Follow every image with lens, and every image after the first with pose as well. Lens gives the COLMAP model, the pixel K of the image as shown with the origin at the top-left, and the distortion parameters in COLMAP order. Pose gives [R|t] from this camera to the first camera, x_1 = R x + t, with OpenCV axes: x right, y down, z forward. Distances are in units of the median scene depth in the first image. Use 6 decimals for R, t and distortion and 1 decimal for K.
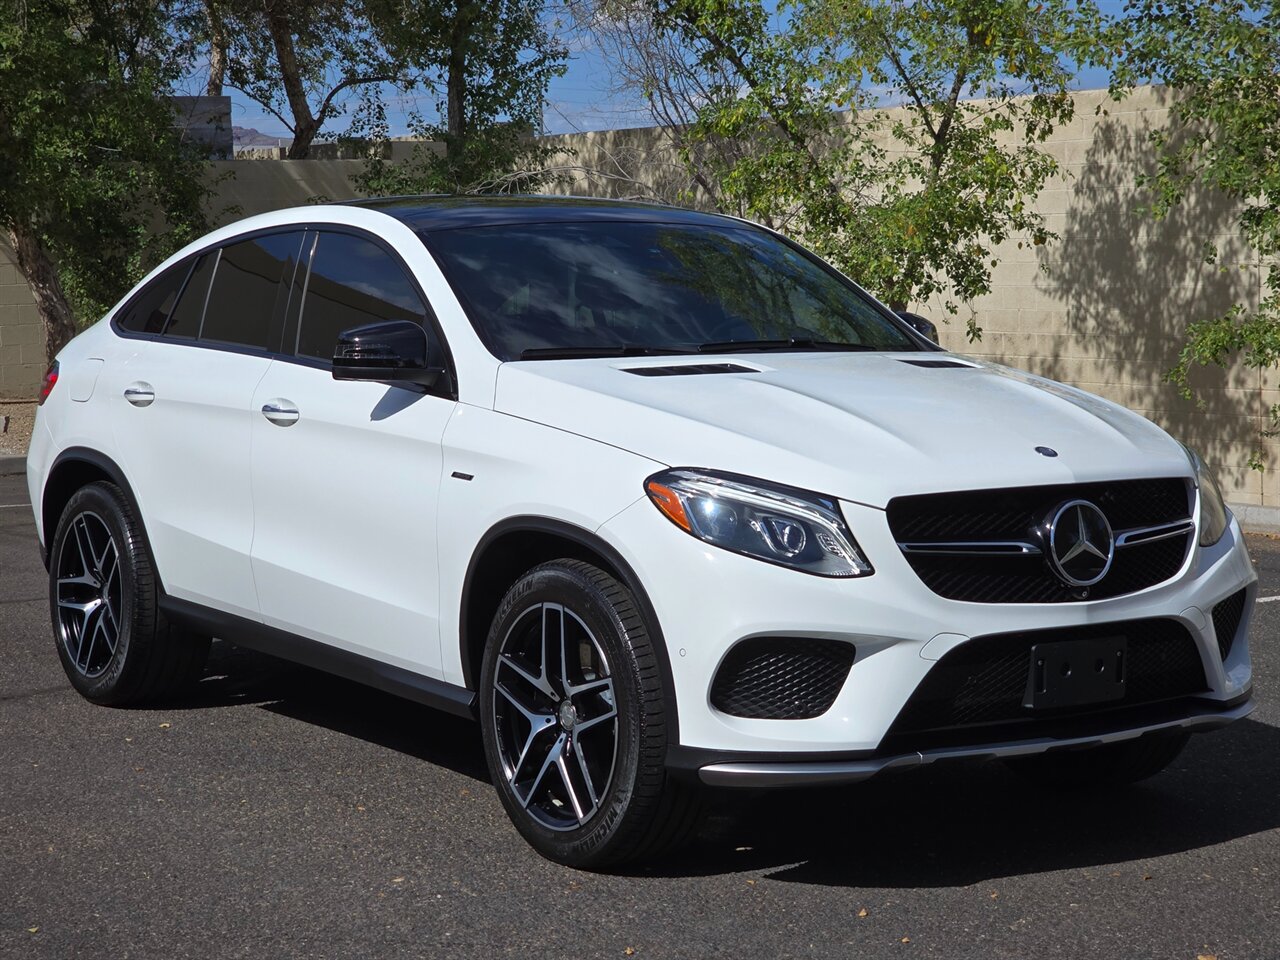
lens RADIAL K [[2595.1, 0, 640.0], [0, 2595.1, 480.0], [0, 0, 1]] dist [0.050522, -0.071738]
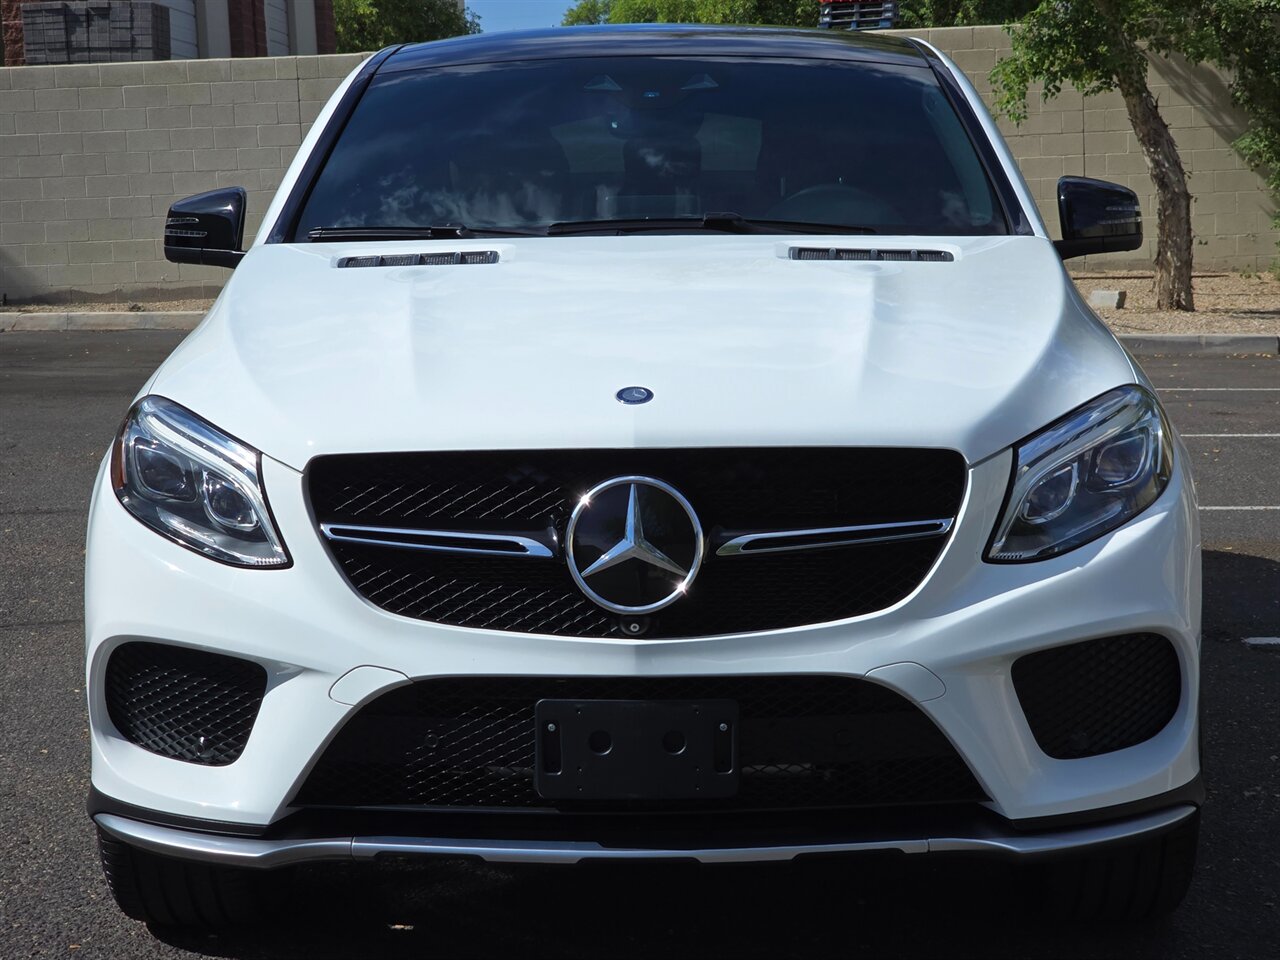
lens RADIAL K [[2601.4, 0, 640.0], [0, 2601.4, 480.0], [0, 0, 1]] dist [0.013292, 0.235373]
pose [[0.831843, 0.071911, -0.550333, 0.528827], [-0.044327, 0.997011, 0.063276, -0.032357], [0.553238, -0.028241, 0.832544, 0.486411]]
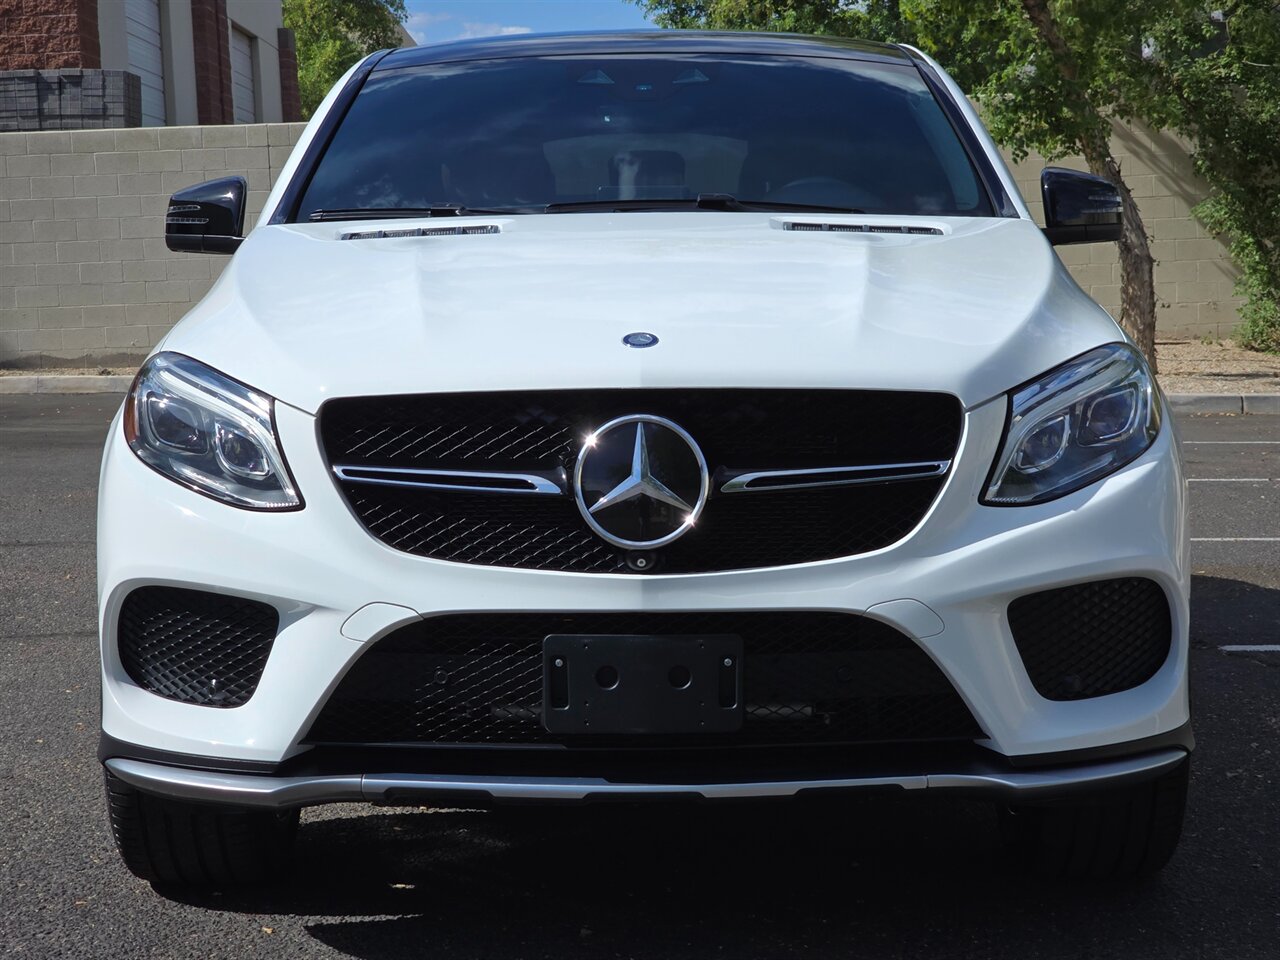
lens RADIAL K [[2595.1, 0, 640.0], [0, 2595.1, 480.0], [0, 0, 1]] dist [0.050522, -0.071738]
pose [[0.839967, 0.054050, -0.539939, 0.529734], [-0.045466, 0.998538, 0.029228, 0.004549], [0.540729, -0.000002, 0.841197, 0.467267]]
